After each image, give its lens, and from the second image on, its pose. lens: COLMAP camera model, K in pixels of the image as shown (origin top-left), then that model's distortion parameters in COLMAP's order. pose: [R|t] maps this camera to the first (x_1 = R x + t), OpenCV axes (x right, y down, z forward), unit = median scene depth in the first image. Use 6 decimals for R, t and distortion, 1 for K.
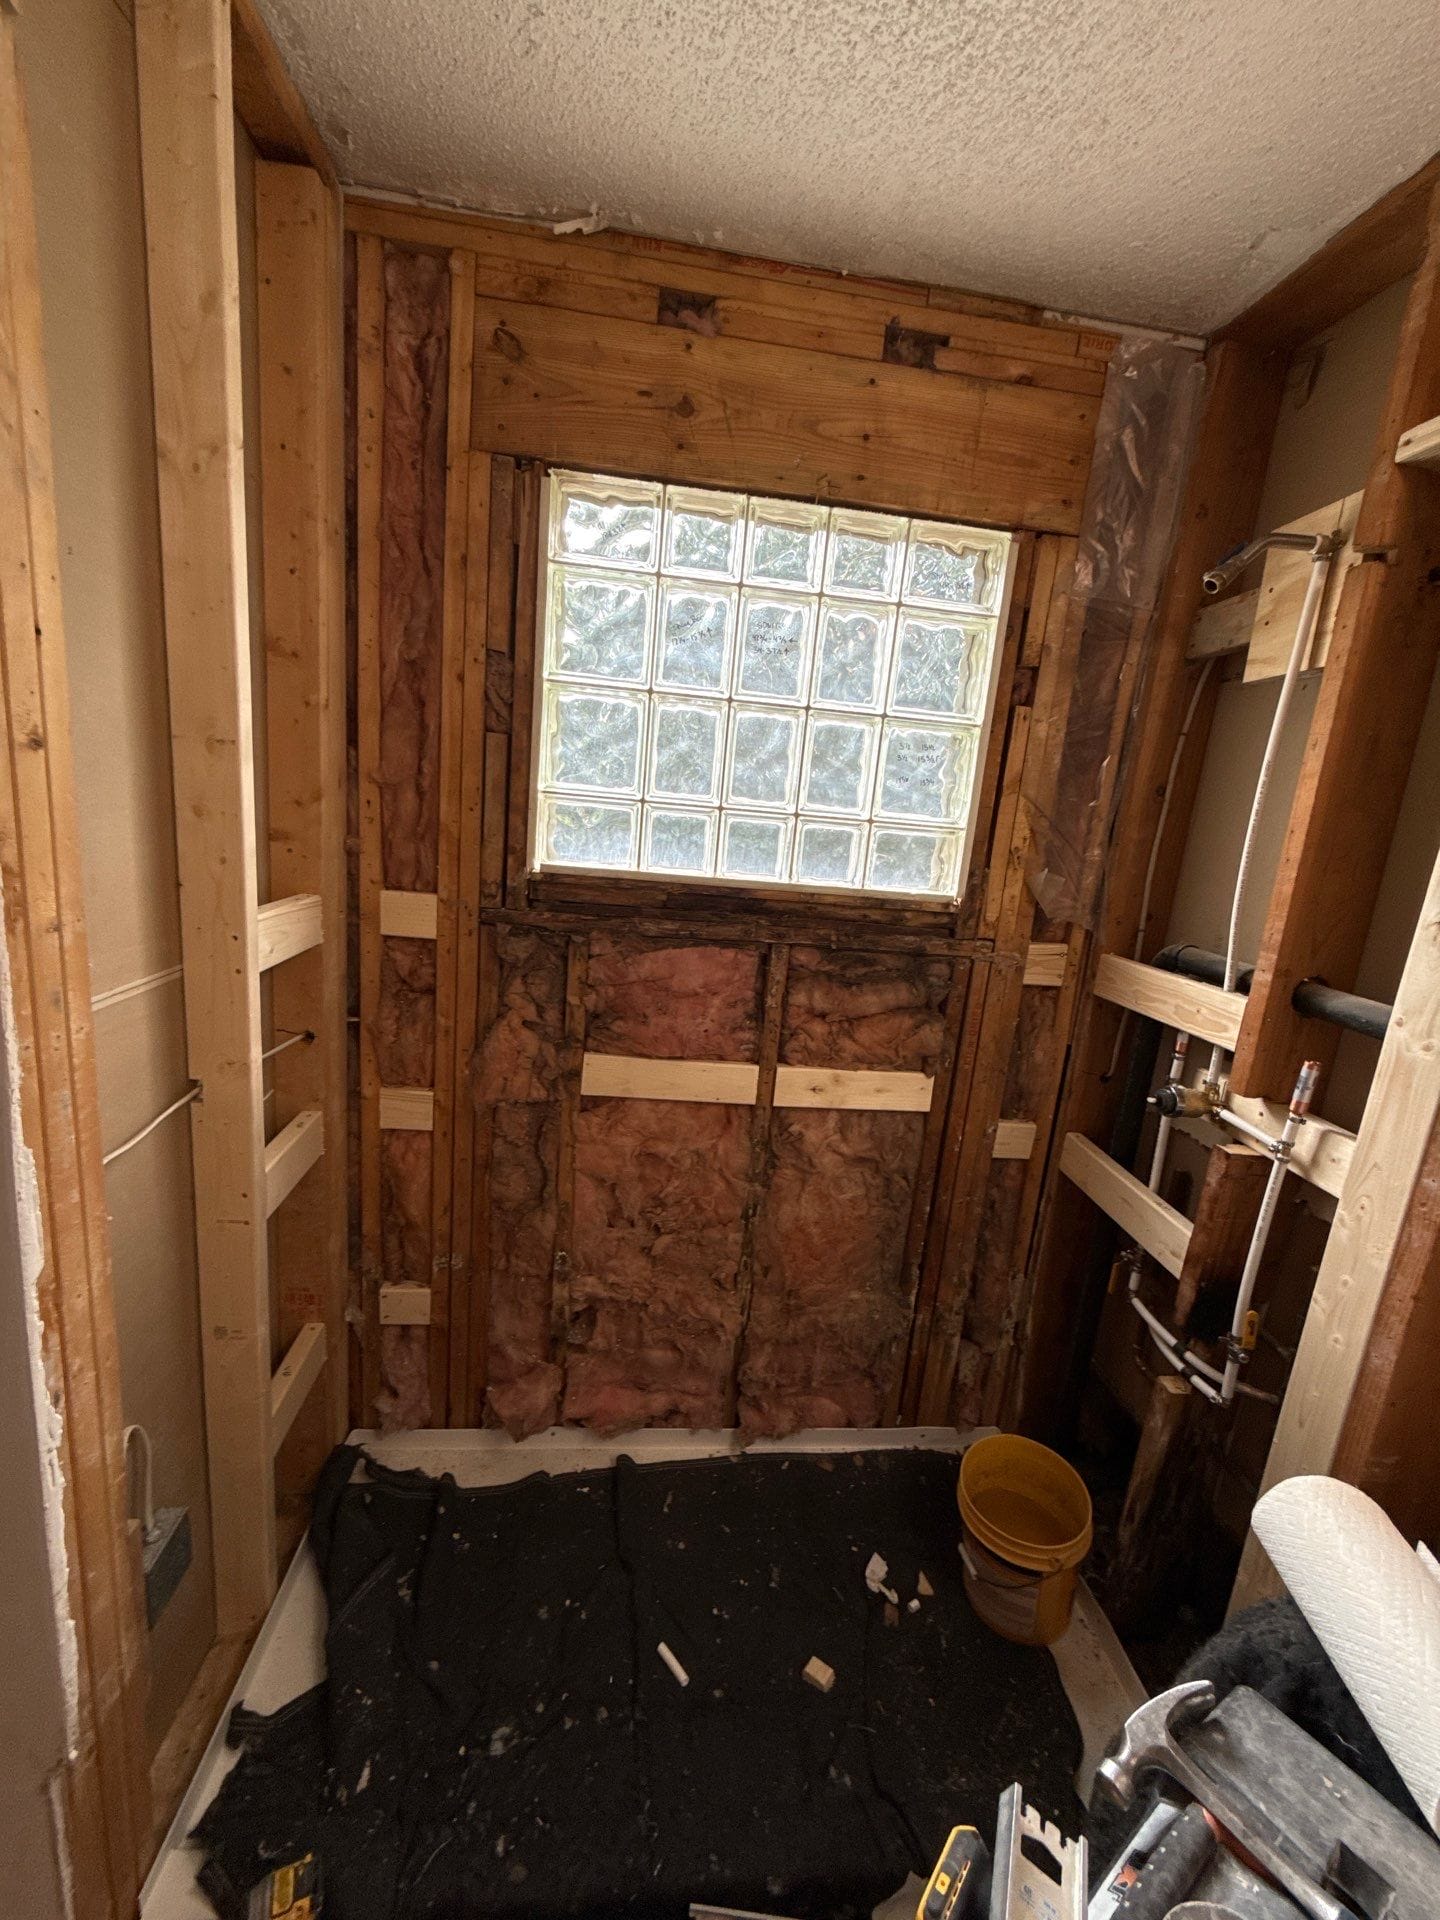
lens RADIAL K [[769.5, 0, 715.2], [0, 769.5, 959.1], [0, 0, 1]] dist [0.001593, -0.000822]
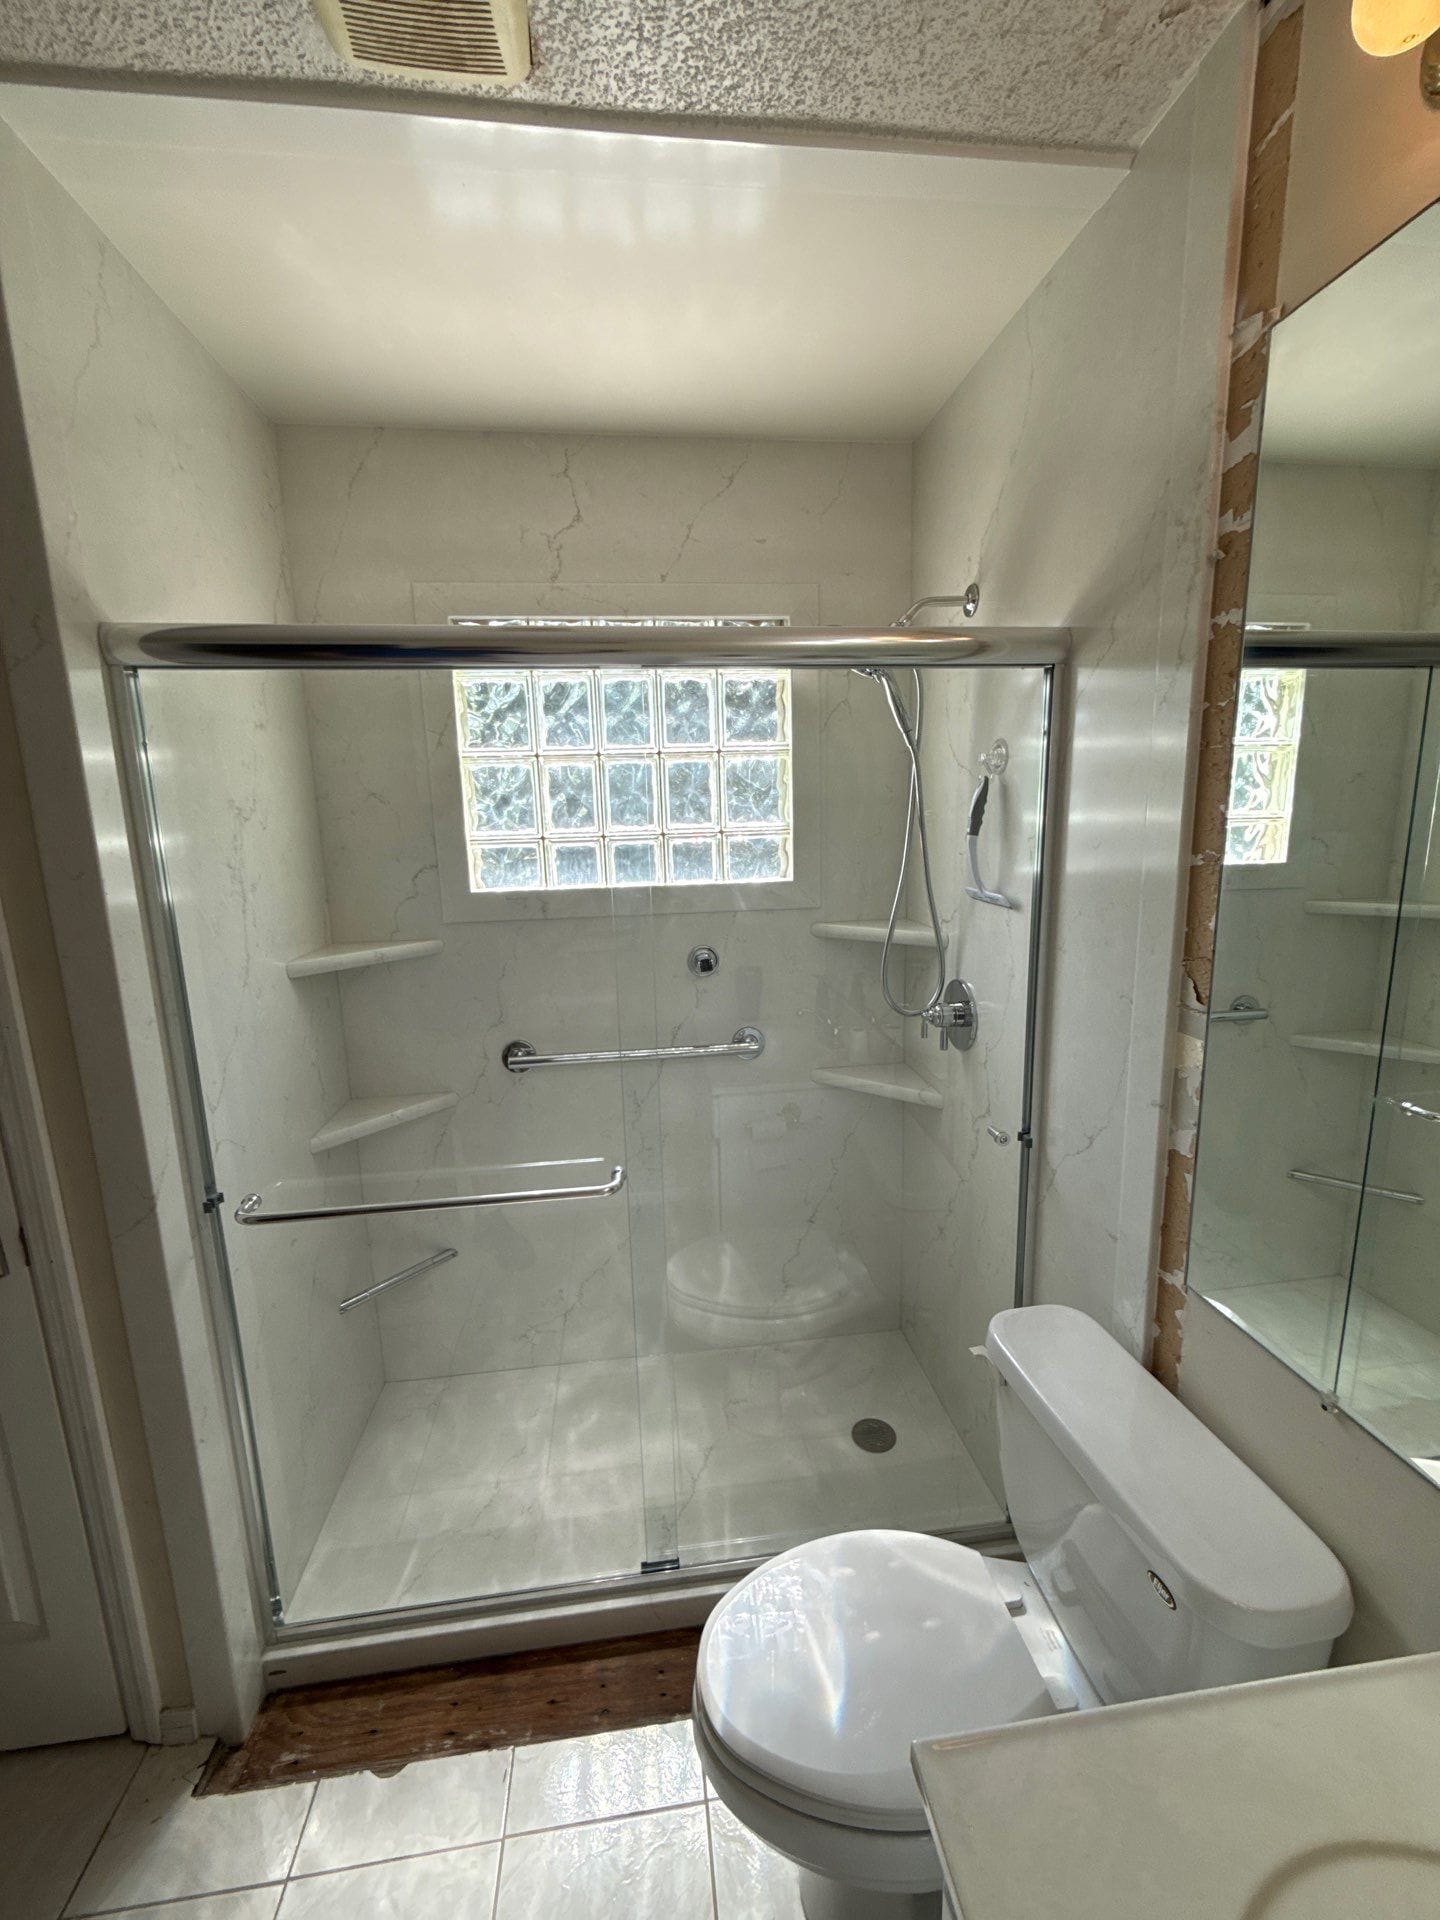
lens RADIAL K [[769.5, 0, 722.9], [0, 769.5, 958.3], [0, 0, 1]] dist [0.001593, -0.000822]
pose [[0.992378, -0.123165, 0.003933, 0.178978], [0.123224, 0.992093, -0.023837, 0.066458], [-0.000966, 0.024140, 0.999708, -0.302512]]
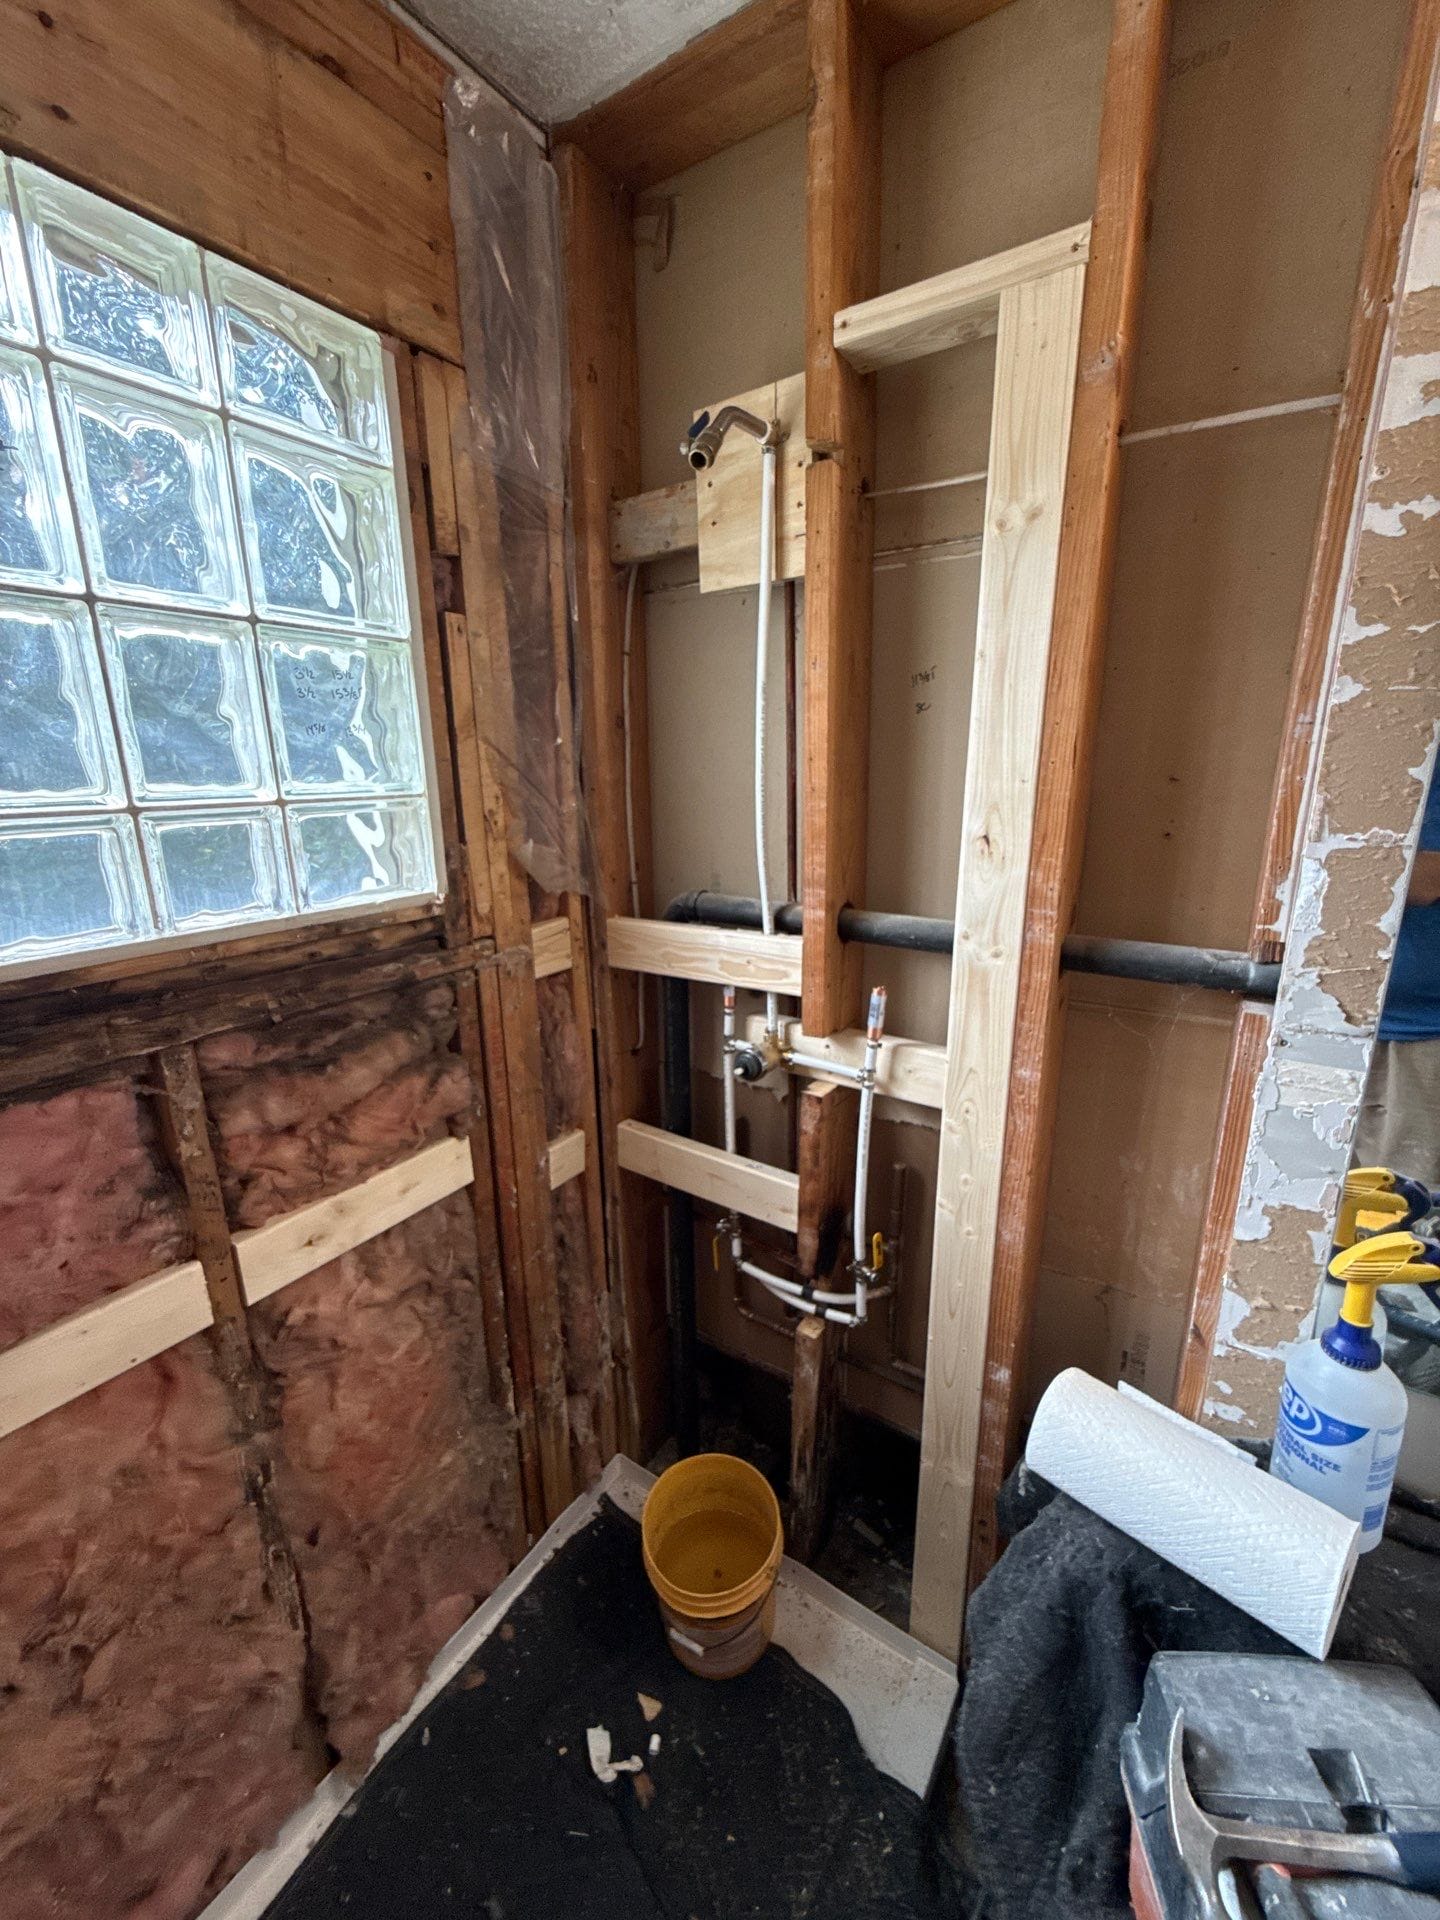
lens RADIAL K [[769.5, 0, 718.8], [0, 769.5, 958.8], [0, 0, 1]] dist [0.001593, -0.000822]
pose [[0.624493, -0.286612, 0.726541, -0.056608], [0.222731, 0.956959, 0.186063, -0.102074], [-0.748598, 0.045629, 0.661452, 0.366486]]
